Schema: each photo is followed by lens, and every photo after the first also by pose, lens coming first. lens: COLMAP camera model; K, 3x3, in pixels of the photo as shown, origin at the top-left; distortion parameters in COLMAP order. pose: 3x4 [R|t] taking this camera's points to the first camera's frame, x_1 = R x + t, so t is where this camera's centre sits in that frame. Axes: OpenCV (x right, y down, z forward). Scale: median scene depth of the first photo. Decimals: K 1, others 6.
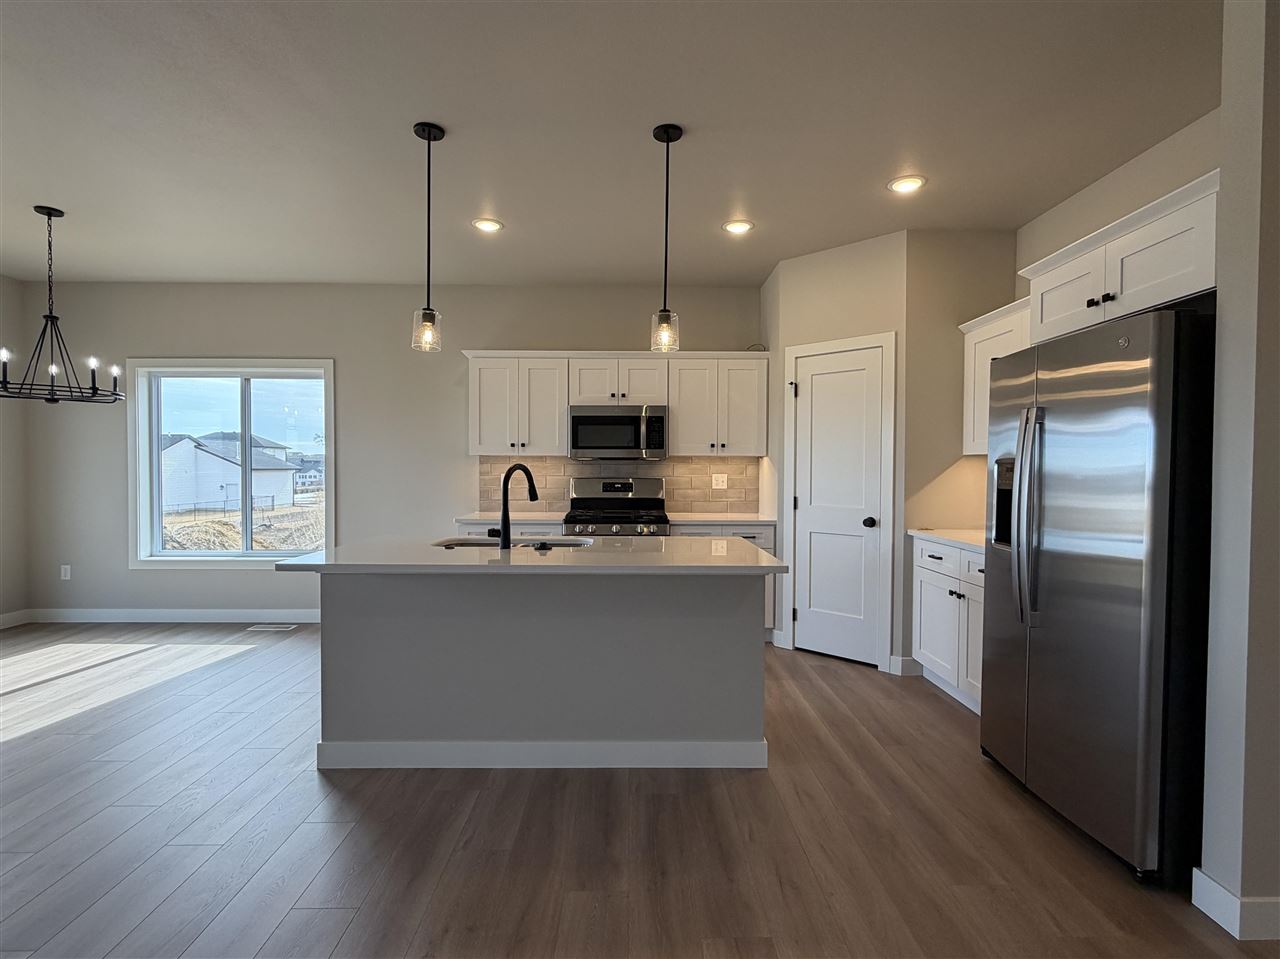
lens RADIAL K [[647.6, 0, 628.5], [0, 647.6, 473.6], [0, 0, 1]] dist [0.013984, 0.001909]
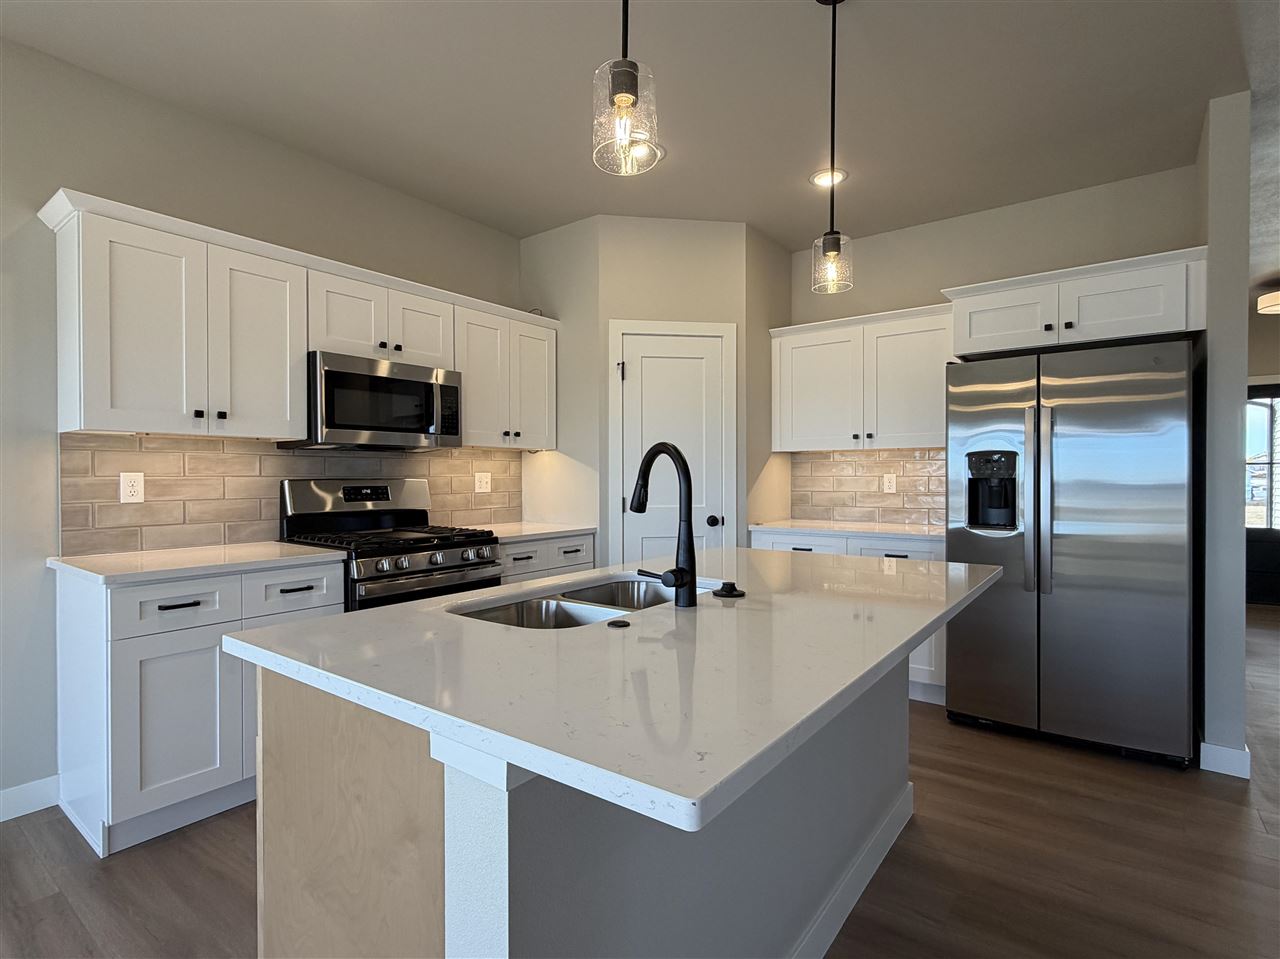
lens RADIAL K [[647.6, 0, 639.0], [0, 647.6, 482.9], [0, 0, 1]] dist [0.013984, 0.001909]
pose [[0.597685, -0.015132, 0.801588, -0.378876], [0.010770, 0.999883, 0.010846, 0.006762], [-0.801659, 0.002151, 0.597778, 0.439024]]
